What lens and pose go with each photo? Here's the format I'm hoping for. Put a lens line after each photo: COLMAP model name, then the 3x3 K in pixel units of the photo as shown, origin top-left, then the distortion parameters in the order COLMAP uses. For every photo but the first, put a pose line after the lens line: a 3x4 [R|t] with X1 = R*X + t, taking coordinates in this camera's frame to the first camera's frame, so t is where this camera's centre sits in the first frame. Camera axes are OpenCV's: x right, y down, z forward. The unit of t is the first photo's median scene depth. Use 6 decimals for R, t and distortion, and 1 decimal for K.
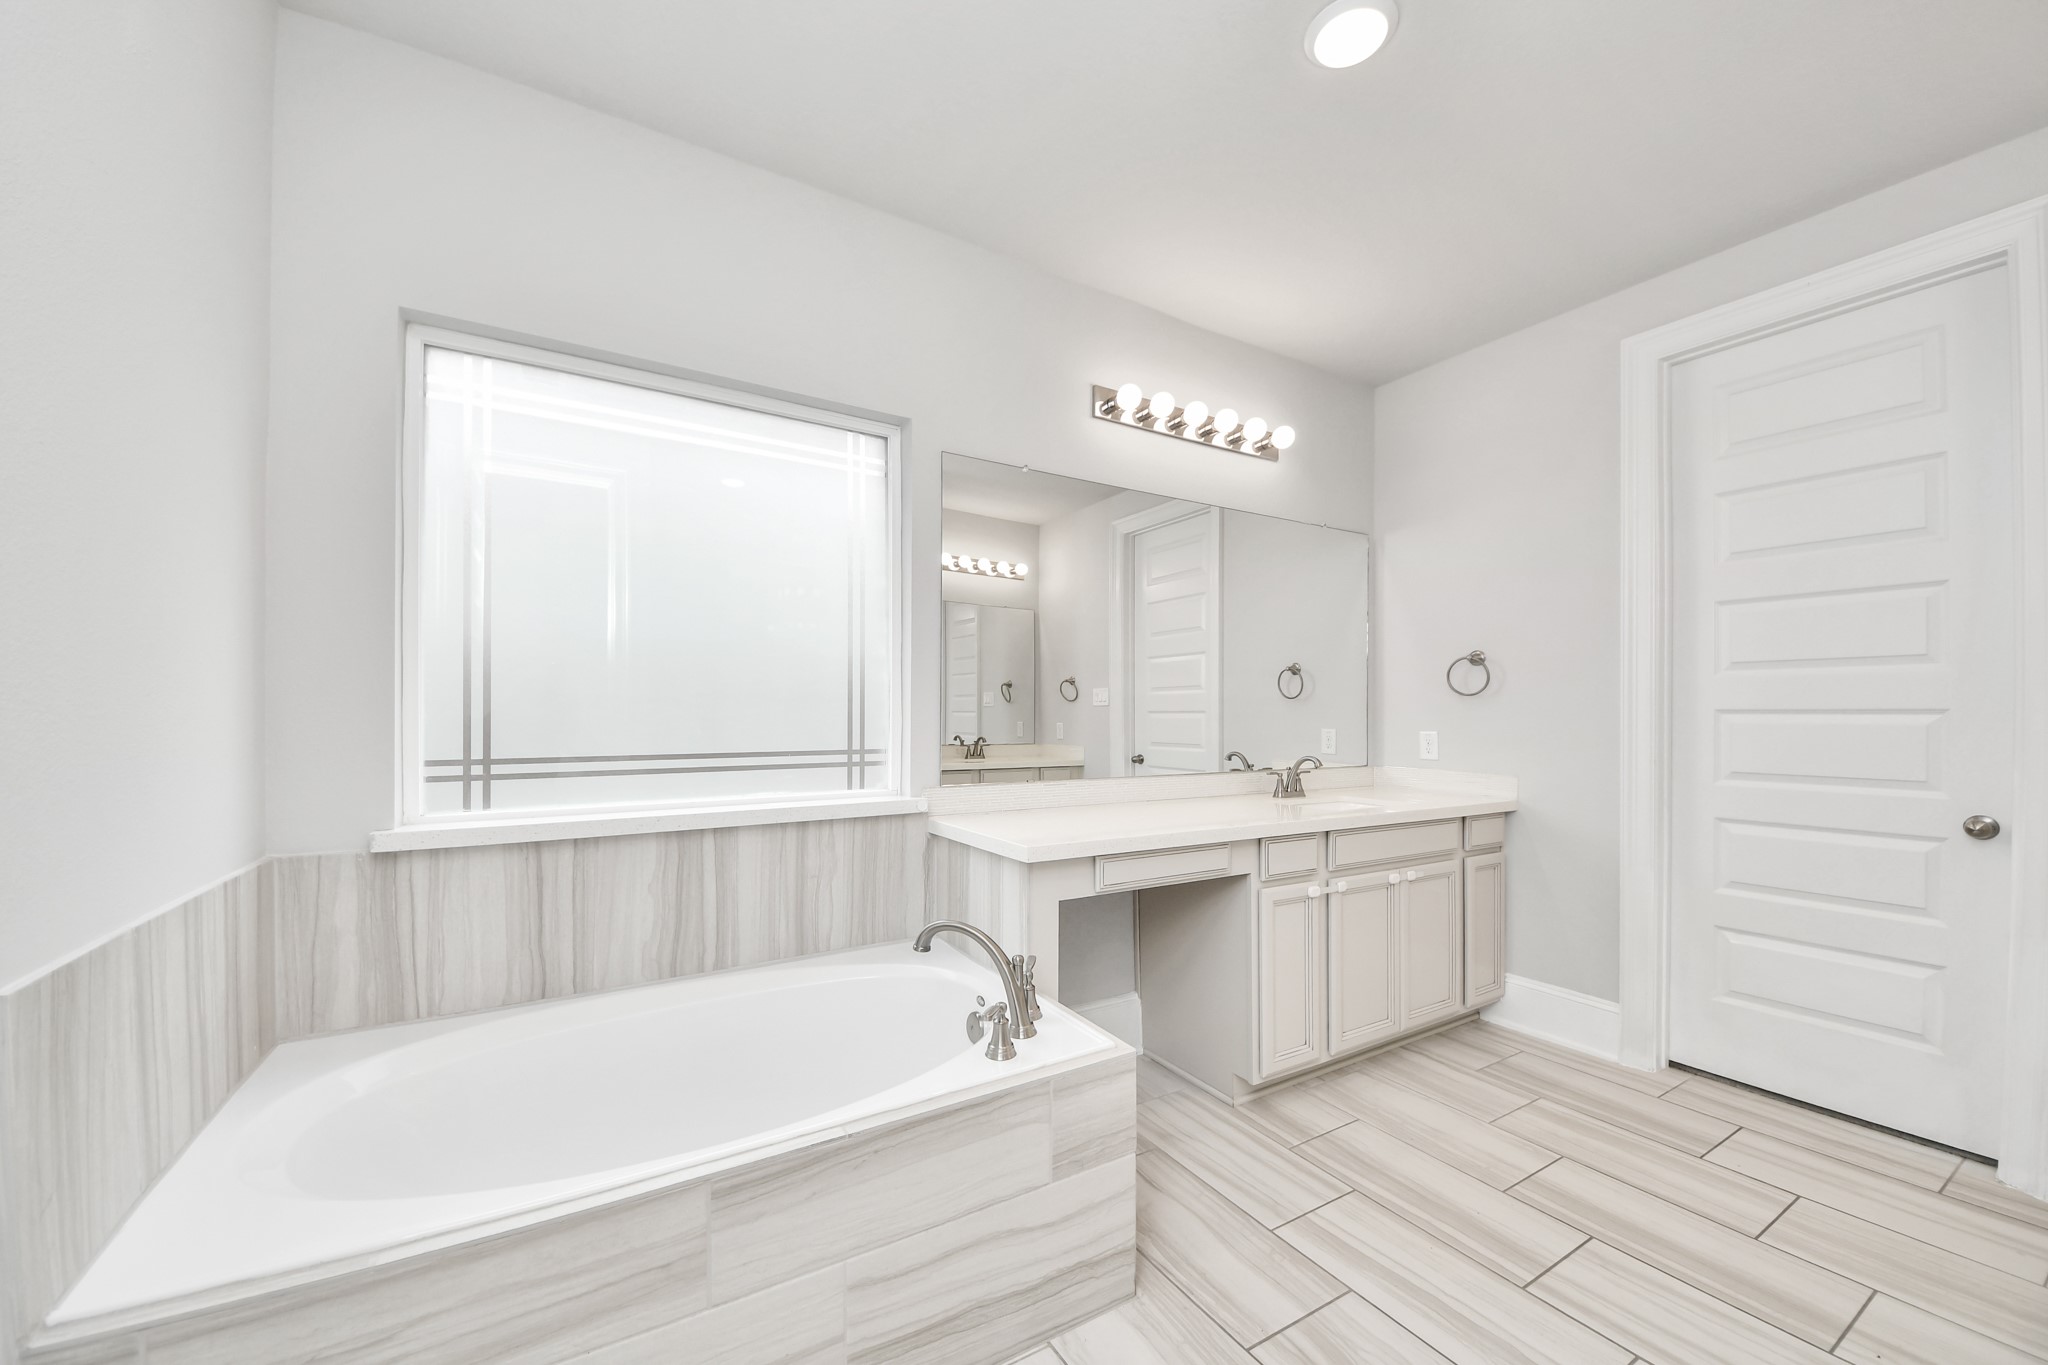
lens RADIAL K [[760.2, 0, 981.4], [0, 760.2, 712.0], [0, 0, 1]] dist [0.000541, -0.008616]
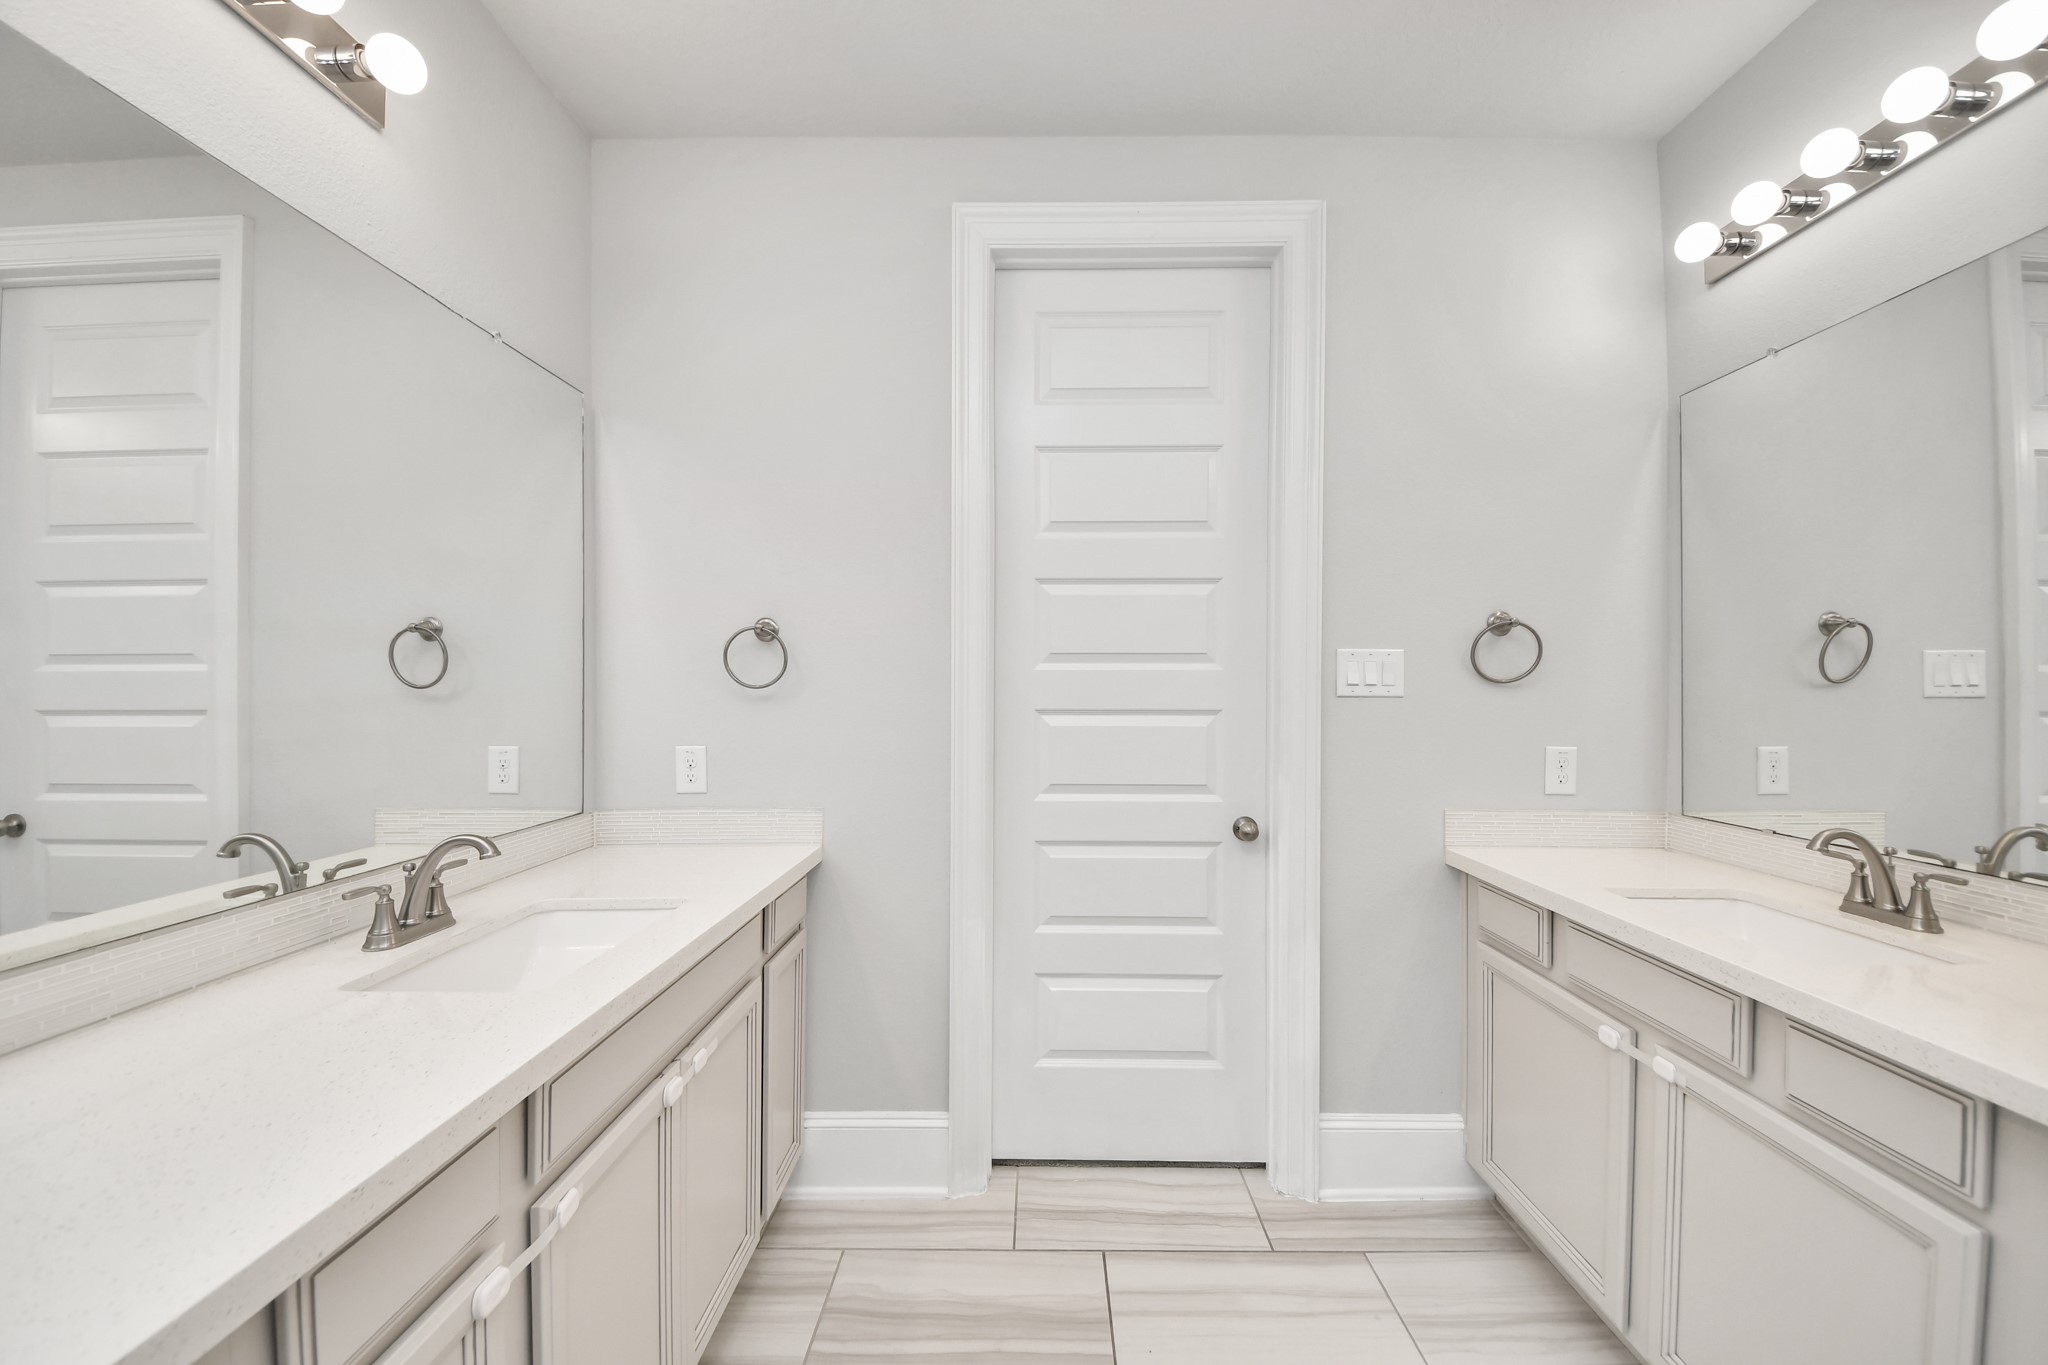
lens RADIAL K [[766.8, 0, 1024.0], [0, 766.8, 682.5], [0, 0, 1]] dist [0.055112, -0.034158]
pose [[0.509520, -0.004920, 0.860445, 0.231303], [-0.002330, 0.999972, 0.007098, -0.036367], [-0.860455, -0.005621, 0.509495, 0.547868]]
